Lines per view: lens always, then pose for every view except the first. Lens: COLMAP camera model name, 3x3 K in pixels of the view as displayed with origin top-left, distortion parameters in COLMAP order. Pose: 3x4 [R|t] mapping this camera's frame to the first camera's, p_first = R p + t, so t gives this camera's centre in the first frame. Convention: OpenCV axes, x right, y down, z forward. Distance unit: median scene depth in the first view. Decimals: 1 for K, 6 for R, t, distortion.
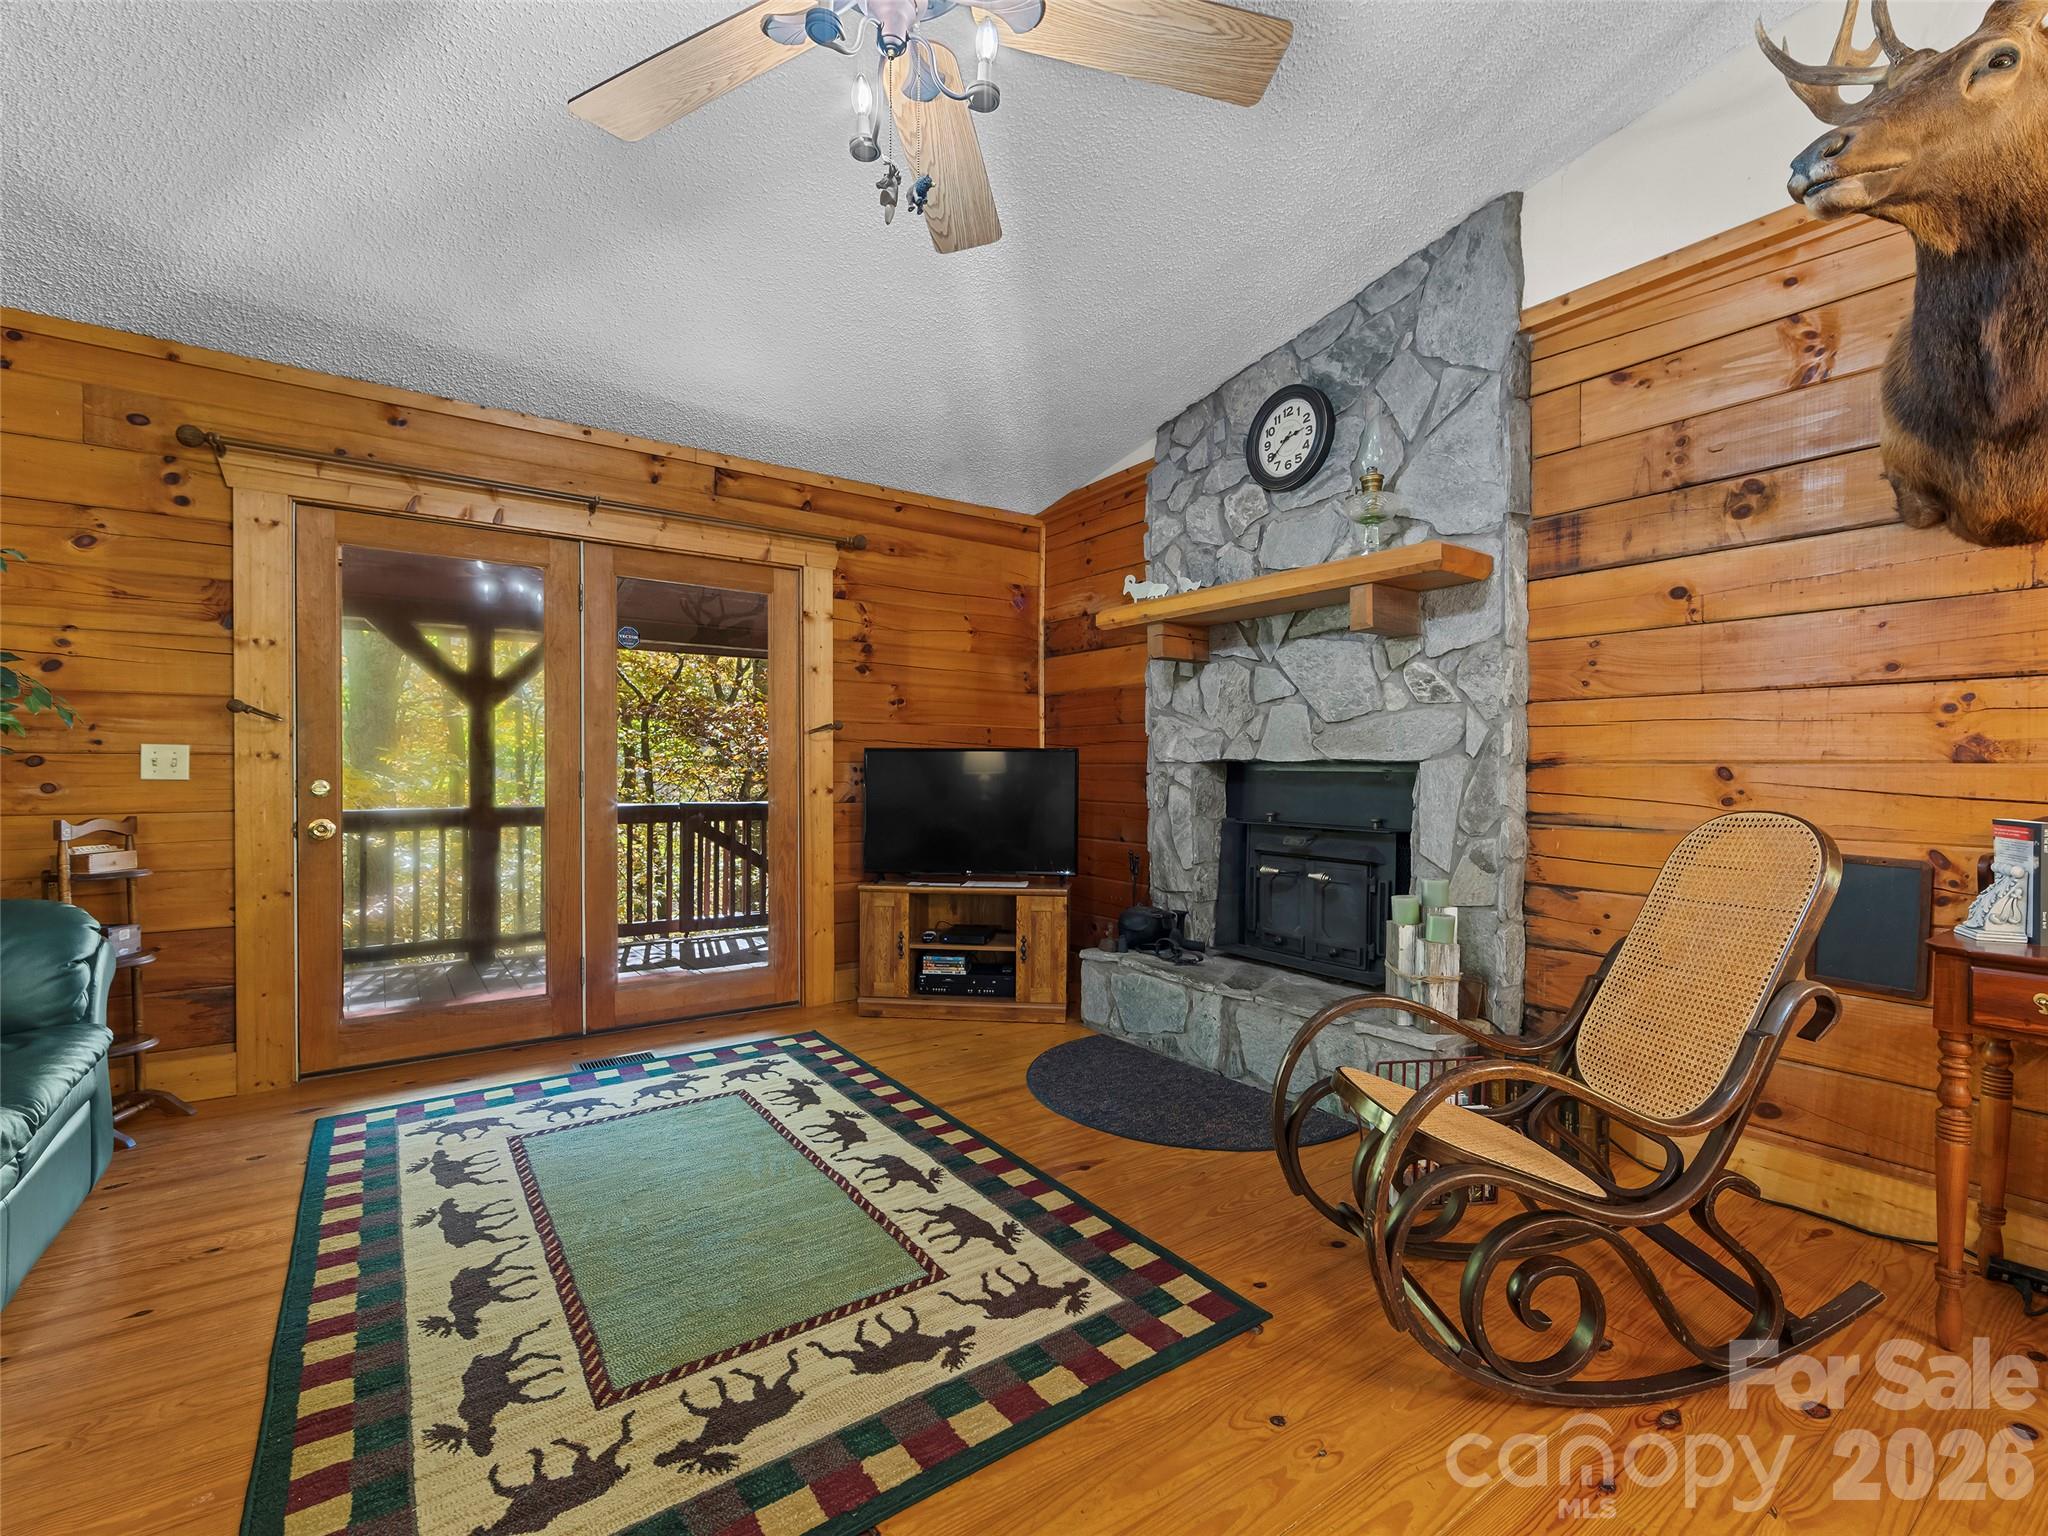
lens RADIAL K [[899.5, 0, 1026.1], [0, 899.5, 784.8], [0, 0, 1]] dist [-0.004772, 0.000460]
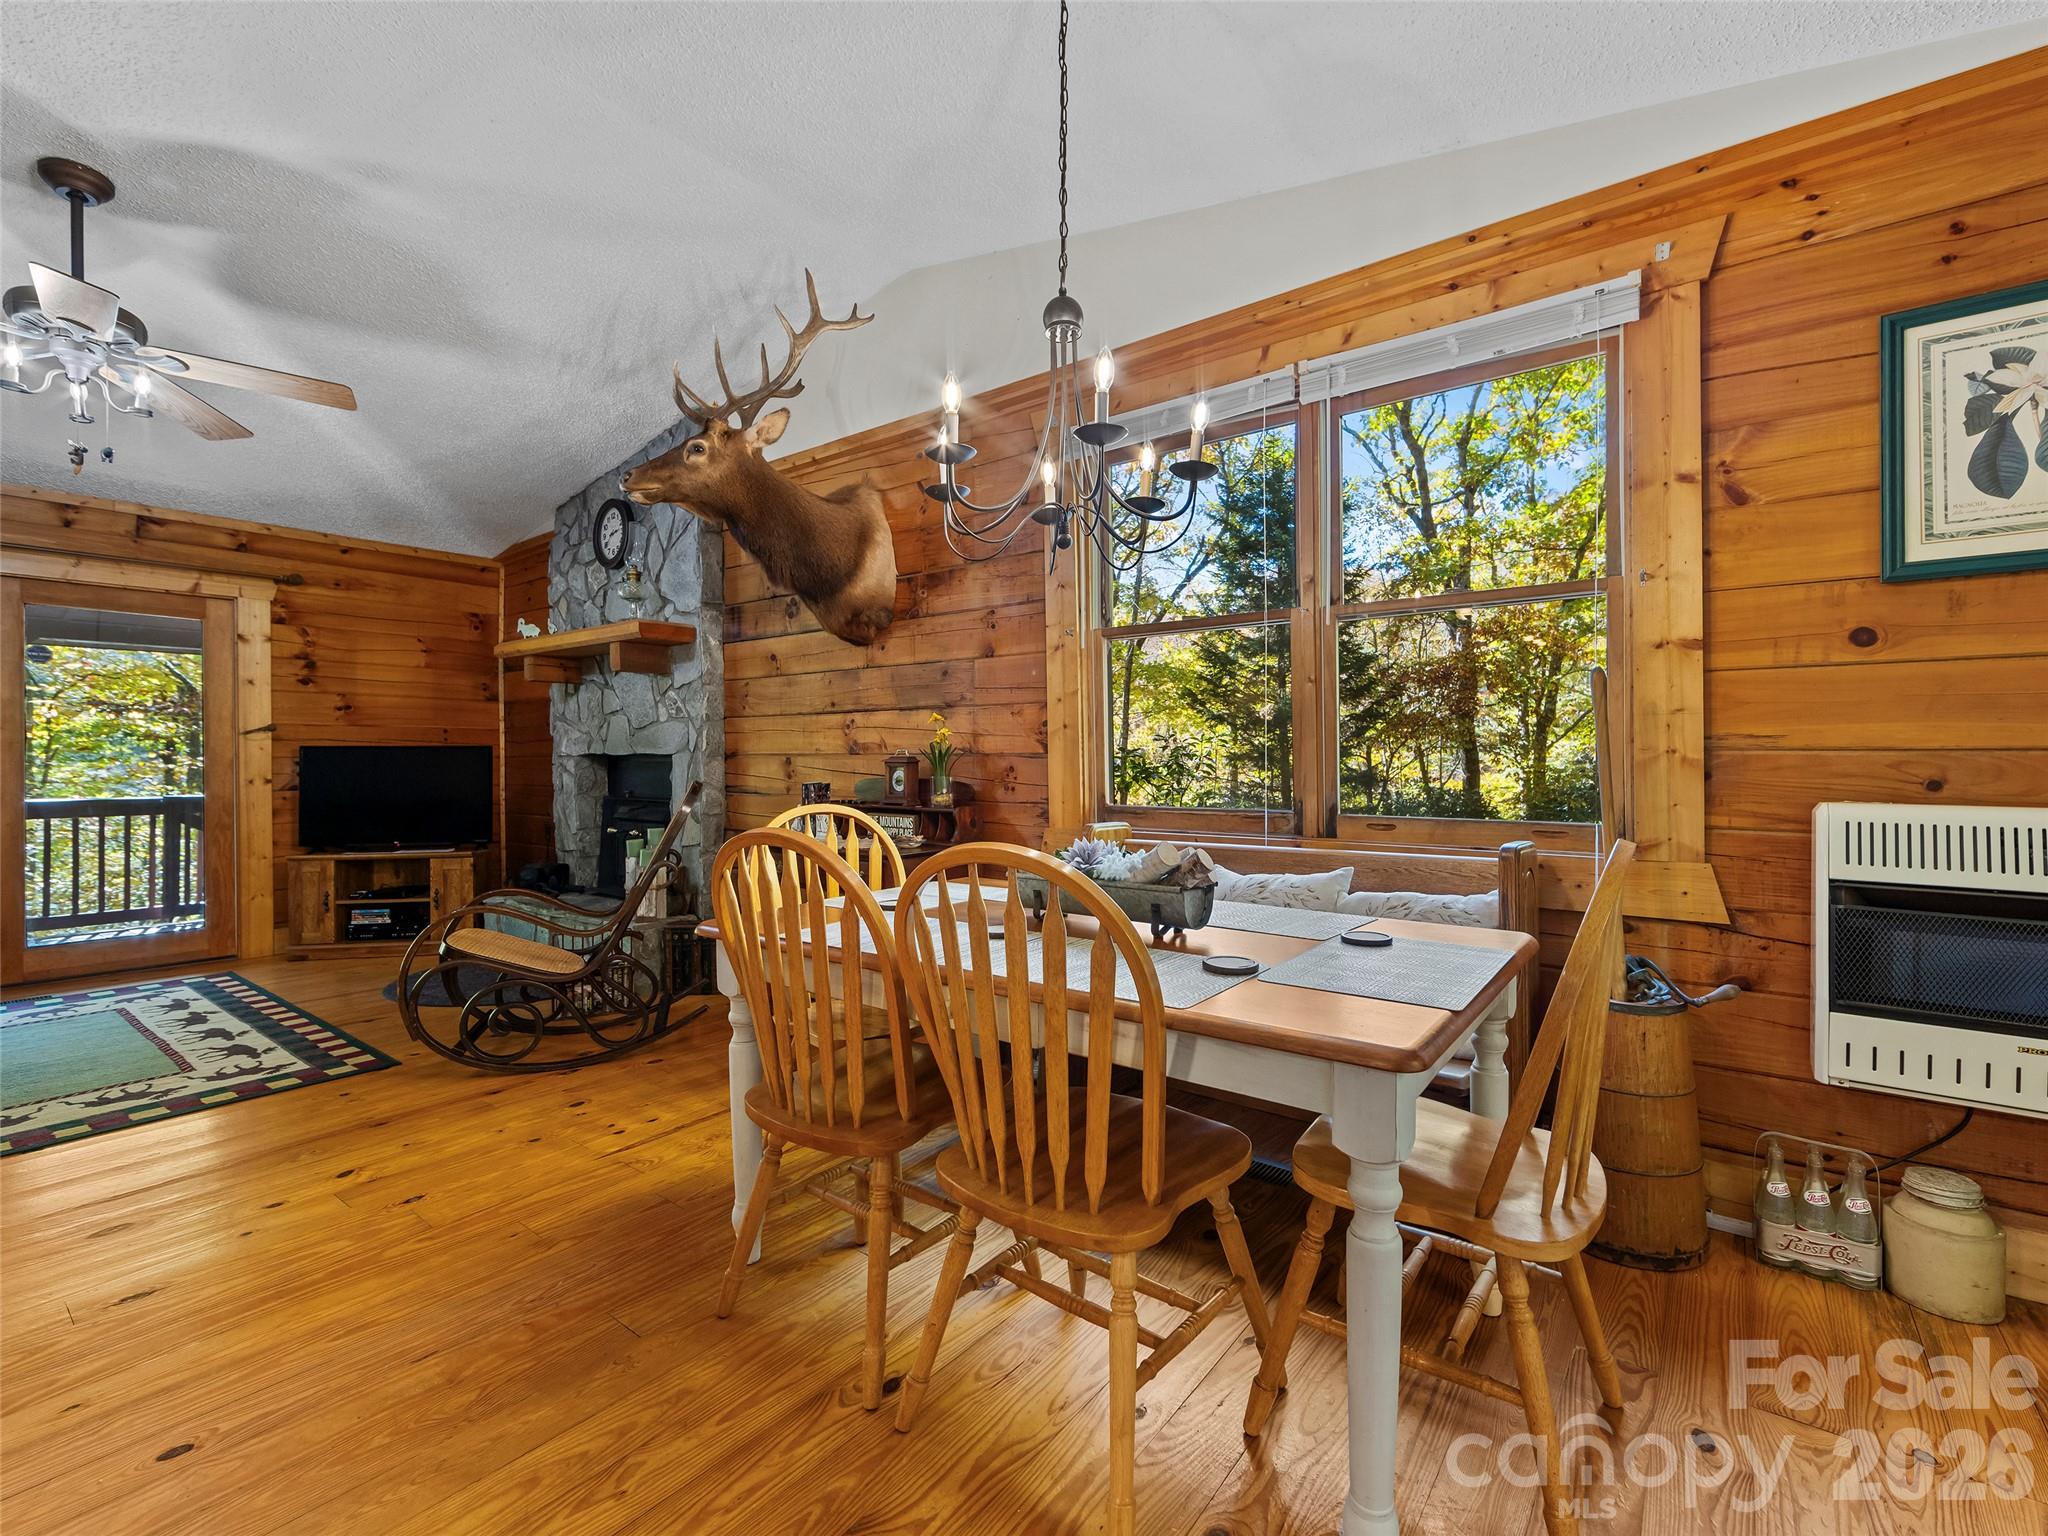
lens RADIAL K [[899.5, 0, 1061.0], [0, 899.5, 761.9], [0, 0, 1]] dist [-0.004772, 0.000460]
pose [[0.948827, -0.010215, 0.315632, 0.599541], [0.014416, 0.999836, -0.010978, 0.013551], [-0.315468, 0.014966, 0.948818, -0.707443]]
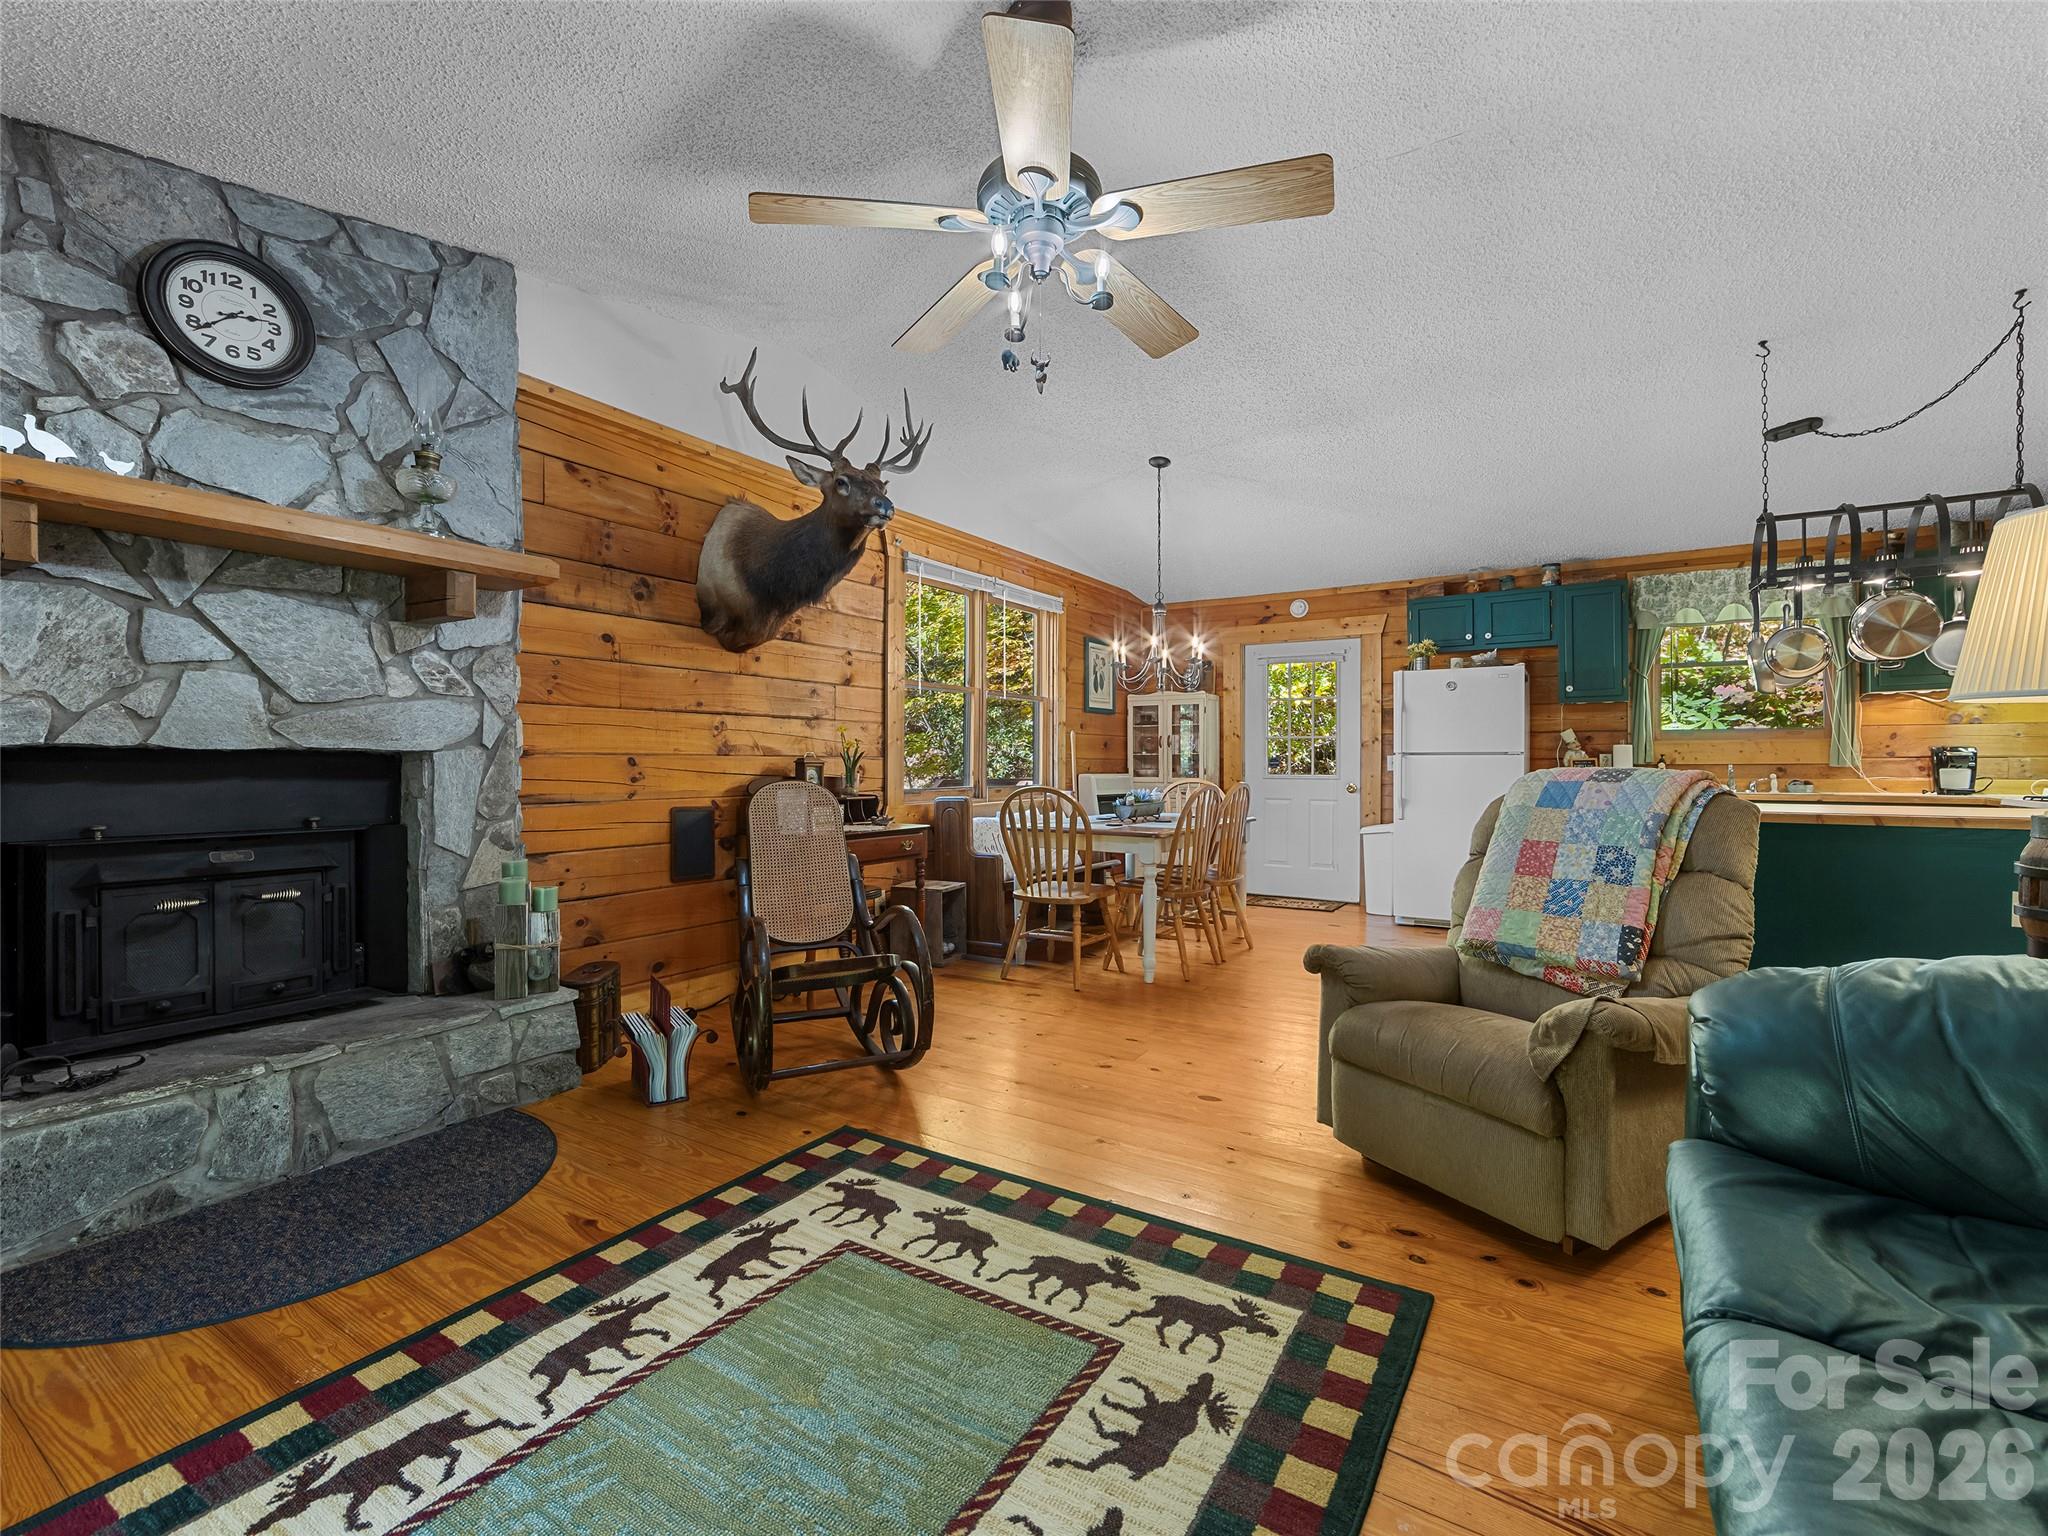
lens RADIAL K [[899.5, 0, 1031.2], [0, 899.5, 762.4], [0, 0, 1]] dist [-0.004772, 0.000460]
pose [[-0.381227, -0.004776, 0.924469, -0.752922], [0.016005, 0.999803, 0.011765, -0.015562], [-0.924343, 0.019281, -0.381075, 0.785153]]
